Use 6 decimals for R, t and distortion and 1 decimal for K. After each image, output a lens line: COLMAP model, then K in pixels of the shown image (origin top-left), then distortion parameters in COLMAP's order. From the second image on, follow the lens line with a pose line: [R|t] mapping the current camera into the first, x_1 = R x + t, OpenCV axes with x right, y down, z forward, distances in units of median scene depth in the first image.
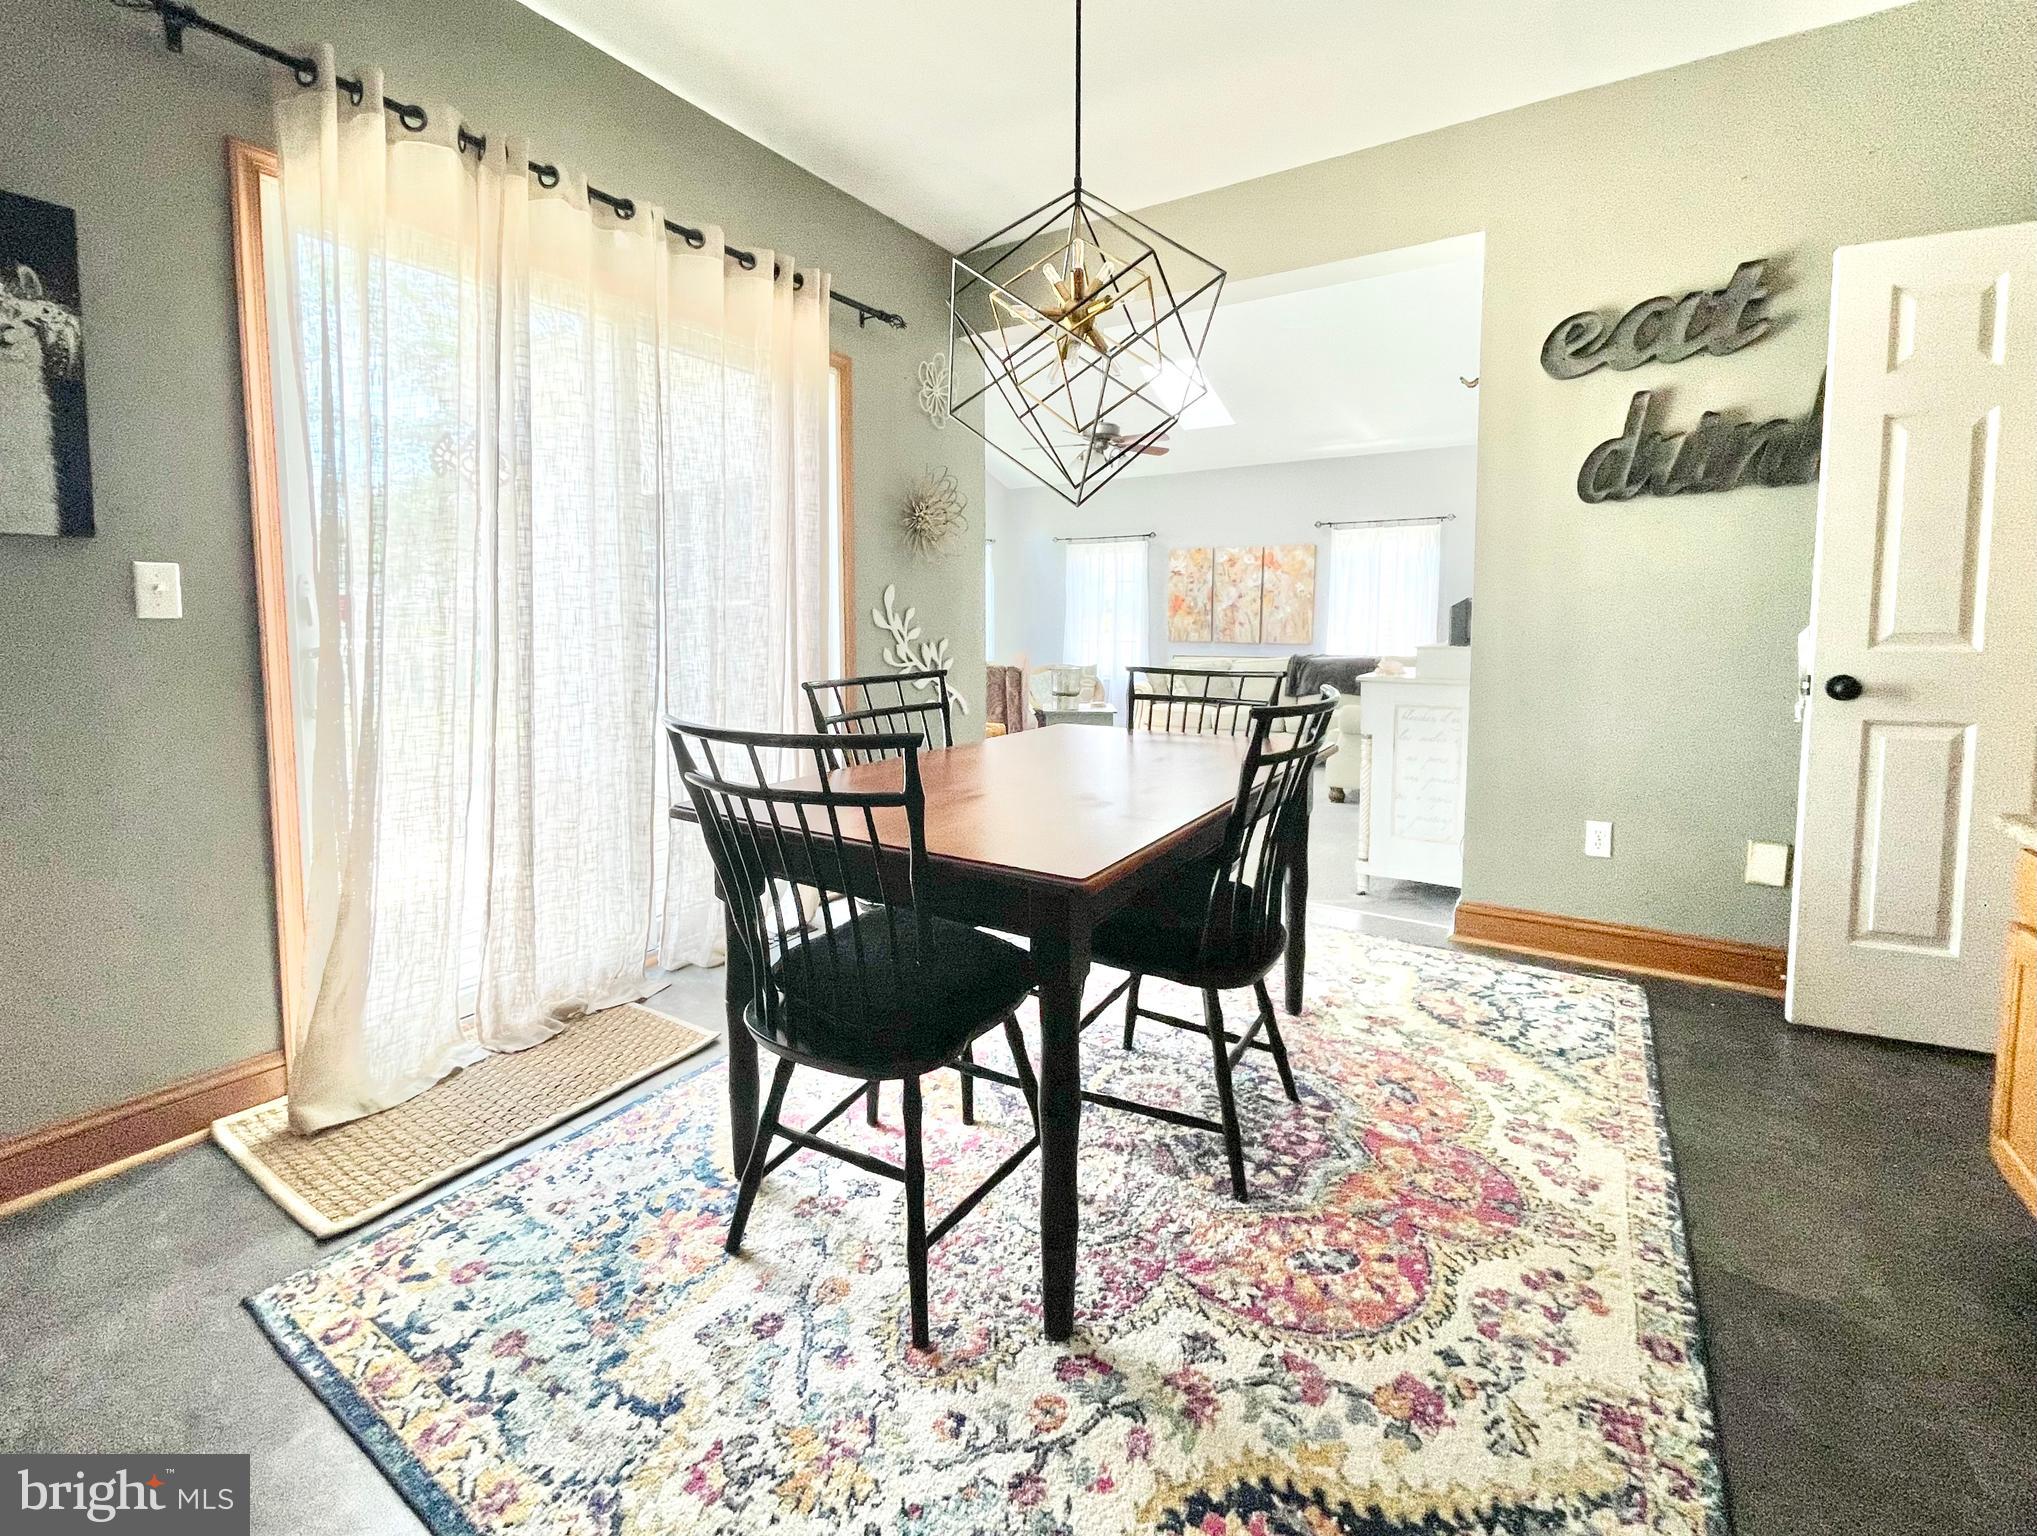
lens RADIAL K [[851.2, 0, 1074.8], [0, 851.2, 684.6], [0, 0, 1]] dist [-0.017110, 0.009595]
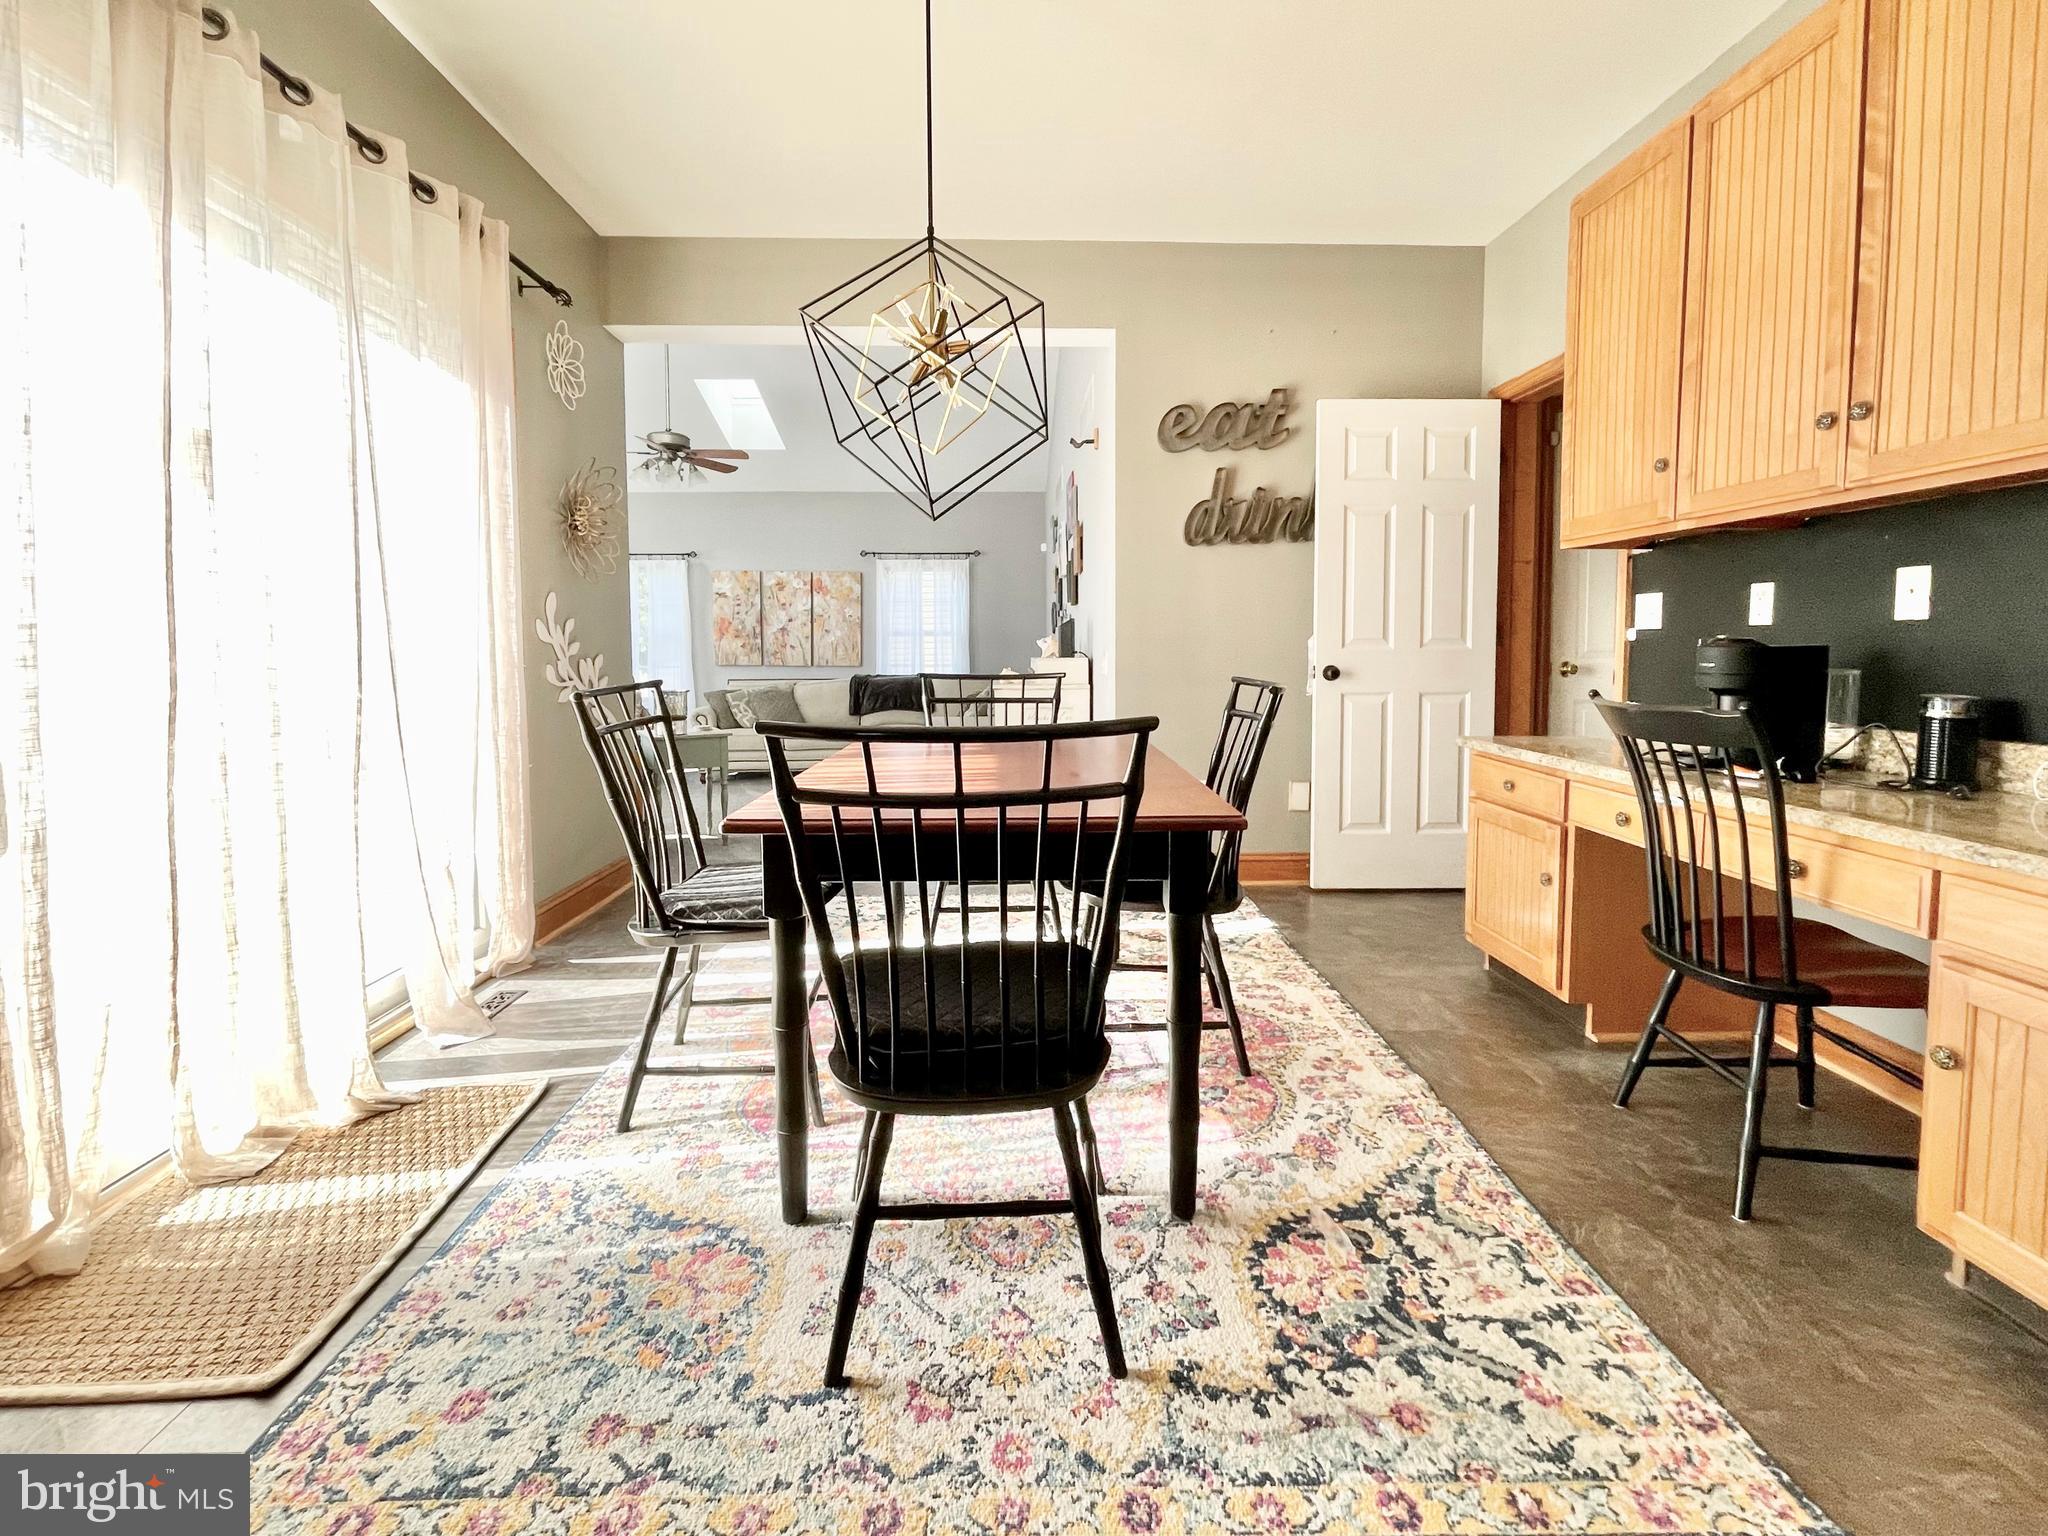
lens RADIAL K [[846.4, 0, 1020.9], [0, 846.4, 703.1], [0, 0, 1]] dist [-0.003664, 0.000172]
pose [[0.843023, -0.040283, 0.536367, -0.385735], [0.047451, 0.998873, 0.000439, 0.025840], [-0.535780, 0.025081, 0.843985, 0.007344]]
